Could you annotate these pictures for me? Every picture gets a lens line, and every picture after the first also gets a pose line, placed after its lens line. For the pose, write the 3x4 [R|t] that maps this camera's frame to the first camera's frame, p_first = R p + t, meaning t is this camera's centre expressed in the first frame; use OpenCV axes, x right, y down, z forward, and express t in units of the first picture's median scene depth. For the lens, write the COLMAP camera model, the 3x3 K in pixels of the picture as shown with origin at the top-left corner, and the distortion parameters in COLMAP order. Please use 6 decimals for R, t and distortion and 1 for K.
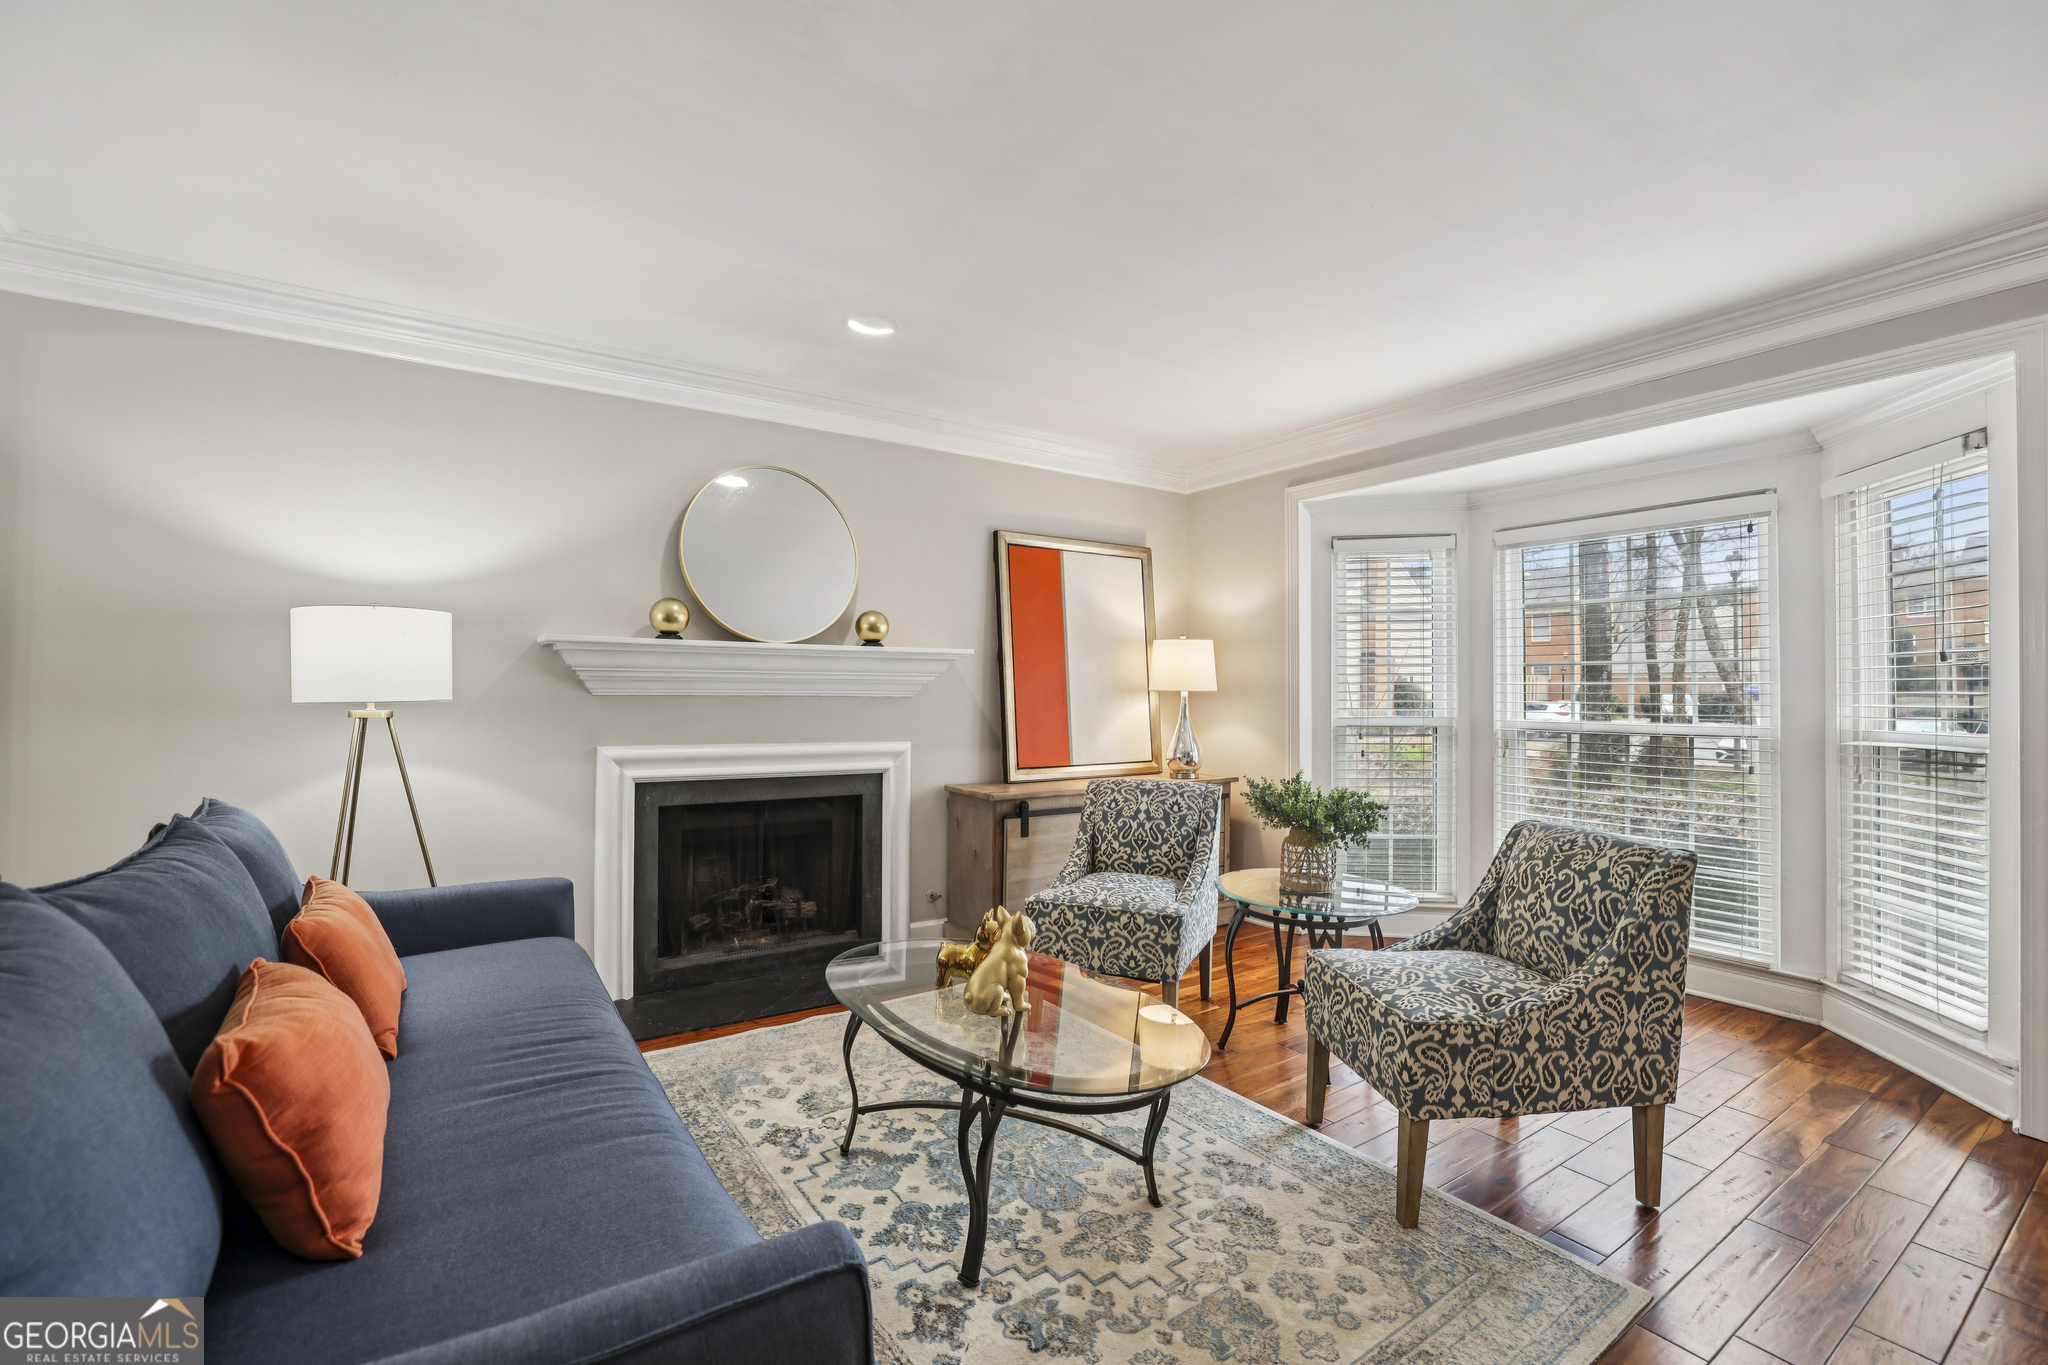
lens RADIAL K [[886.0, 0, 1019.1], [0, 886.0, 668.5], [0, 0, 1]] dist [-0.053184, 0.024128]
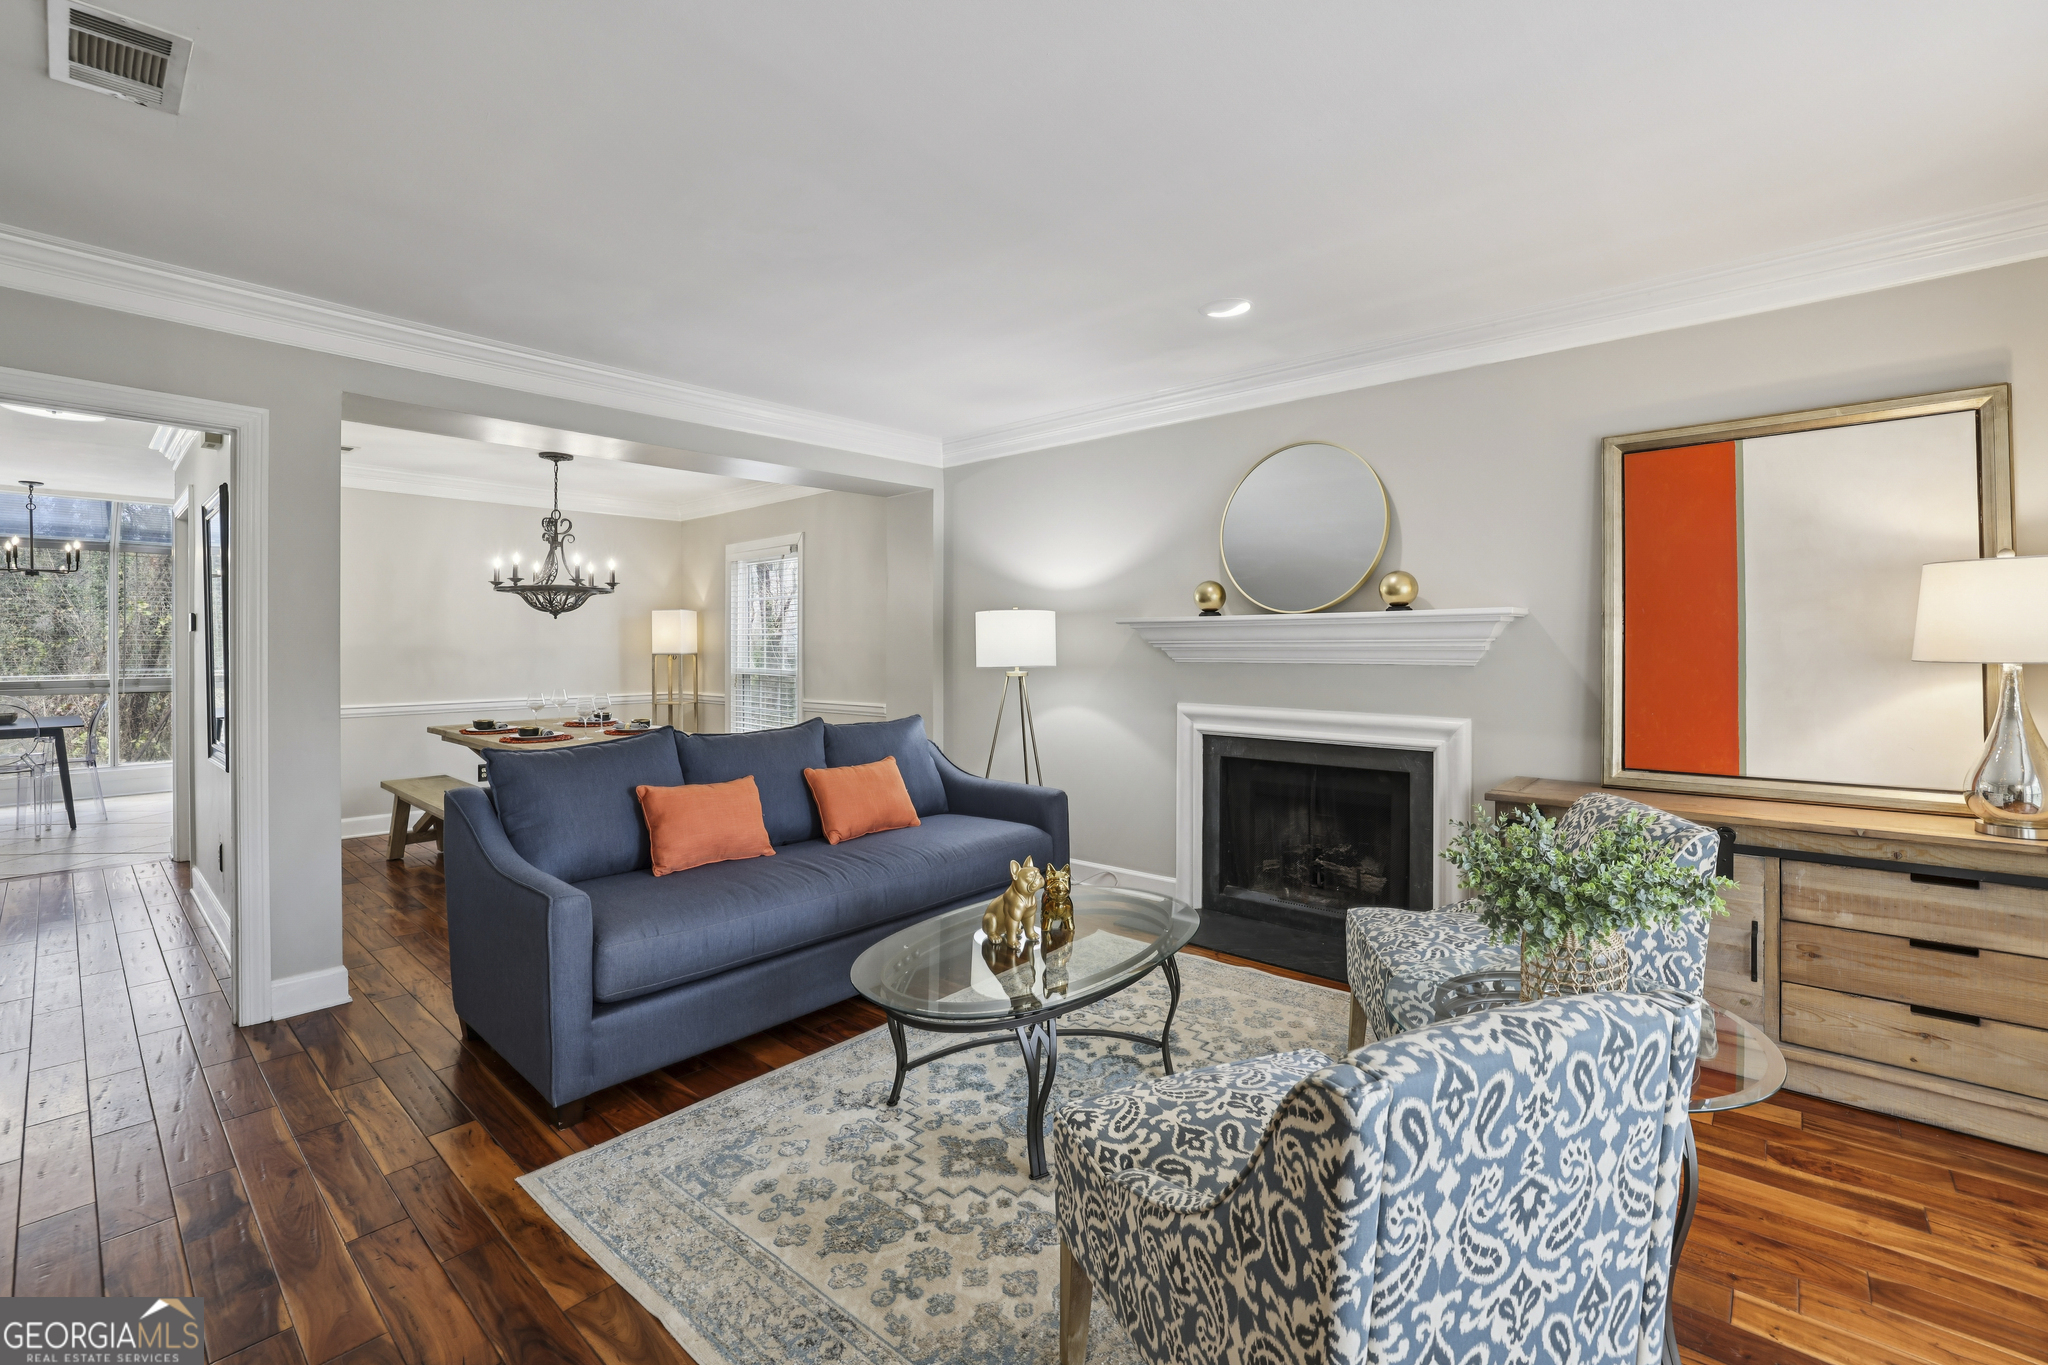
lens RADIAL K [[896.1, 0, 1028.9], [0, 896.1, 635.1], [0, 0, 1]] dist [-0.022700, 0.000298]
pose [[0.248903, -0.016214, -0.968393, 0.737893], [0.033841, 0.999395, -0.008035, -0.005982], [0.967937, -0.030772, 0.249302, 0.474950]]
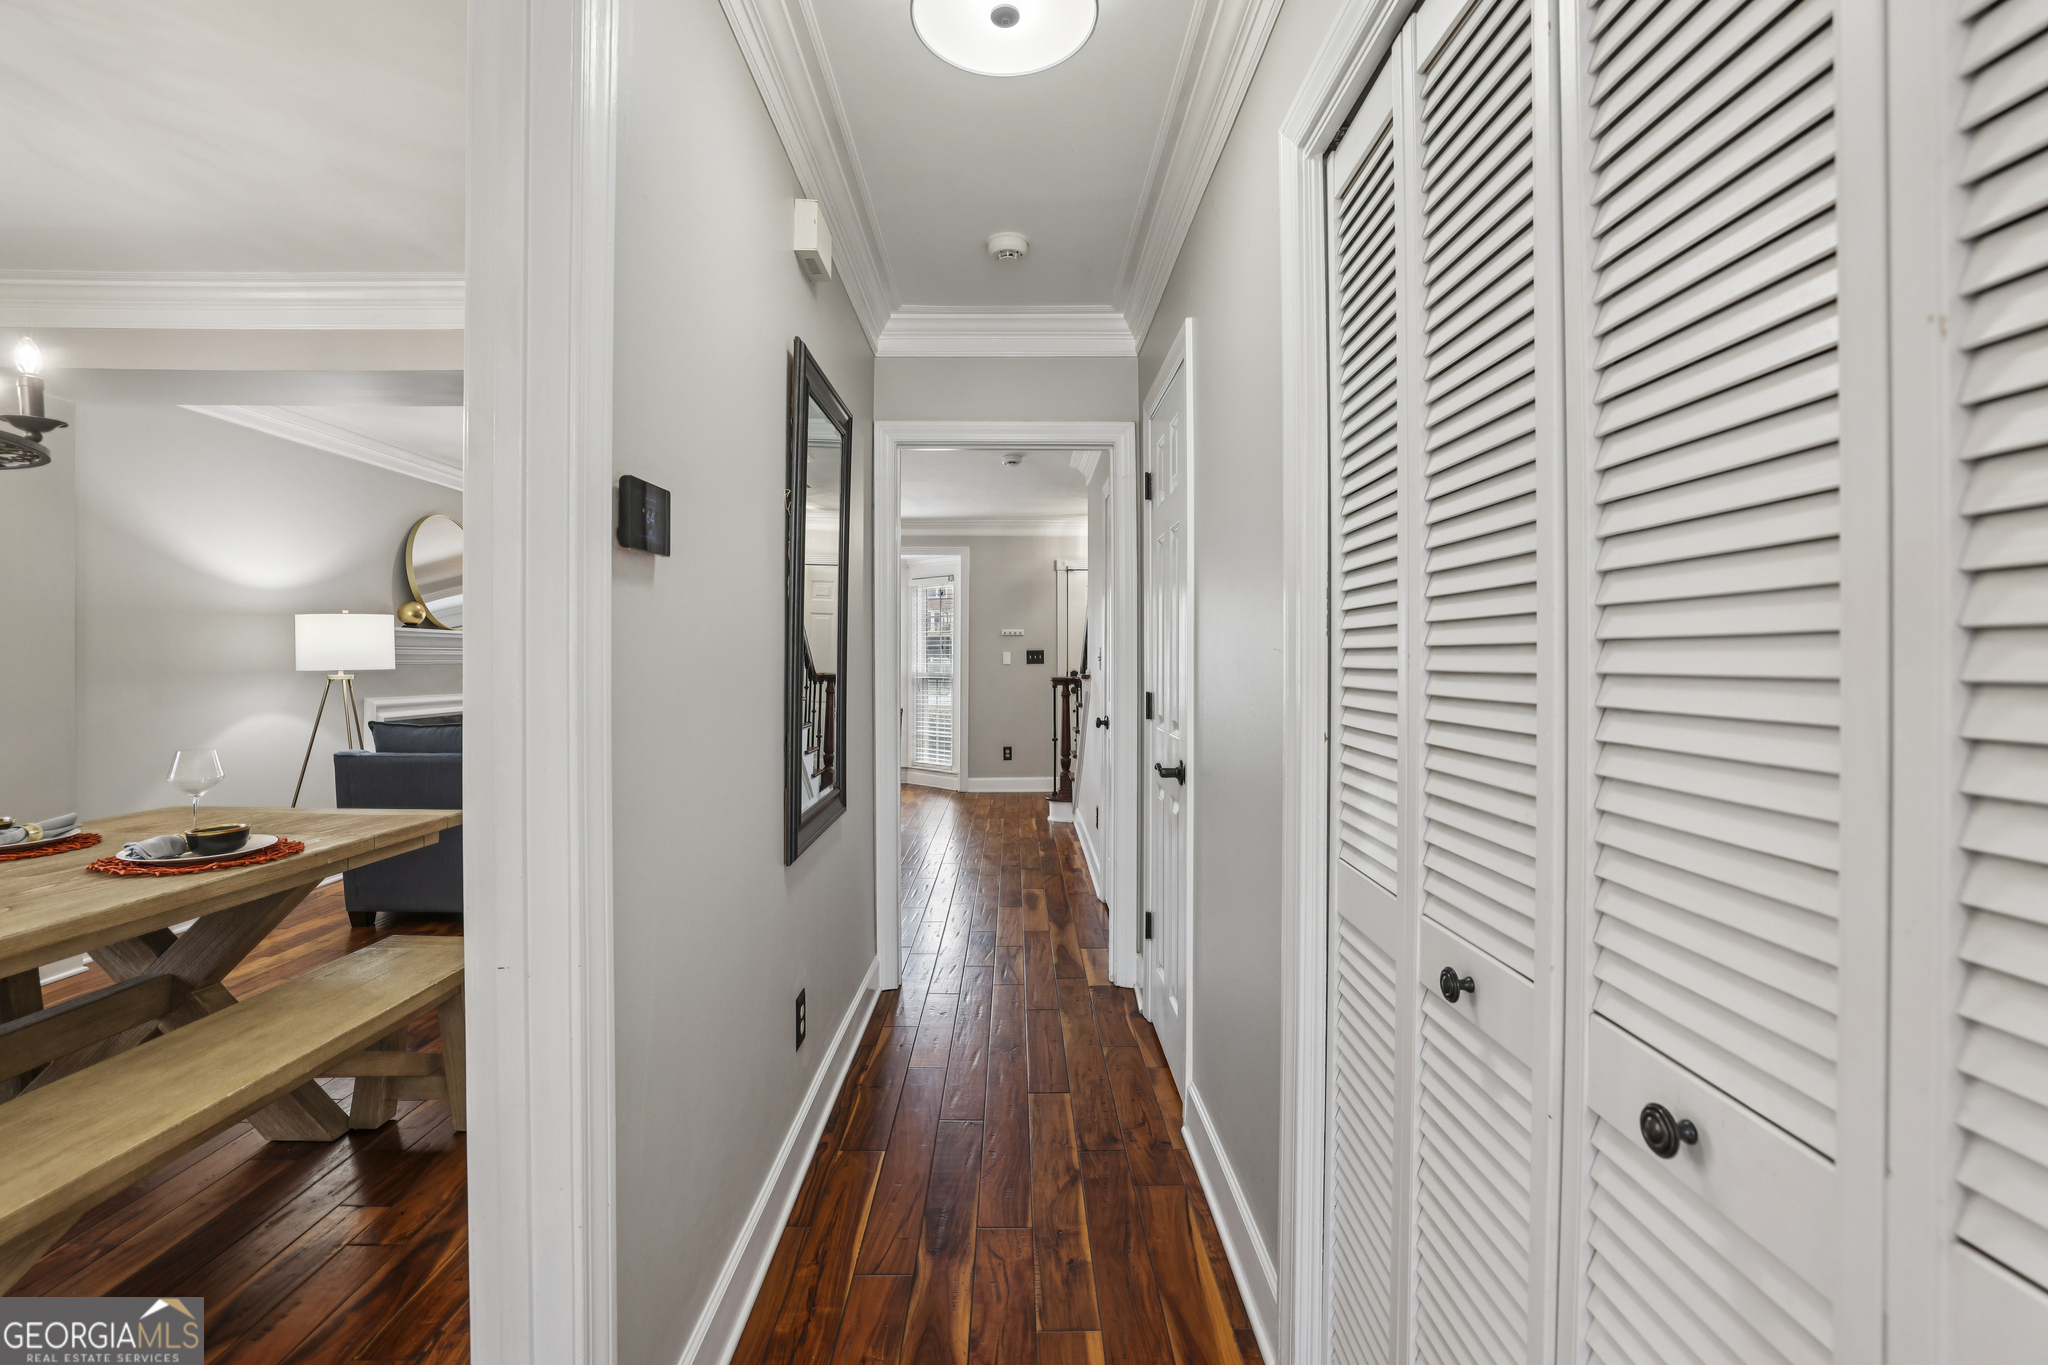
lens RADIAL K [[886.0, 0, 1019.1], [0, 886.0, 668.5], [0, 0, 1]] dist [-0.053184, 0.024128]
pose [[0.555763, -0.018574, 0.831133, -1.119910], [-0.017519, 0.999267, 0.034047, -0.034475], [-0.831156, -0.033483, 0.555030, -0.791071]]
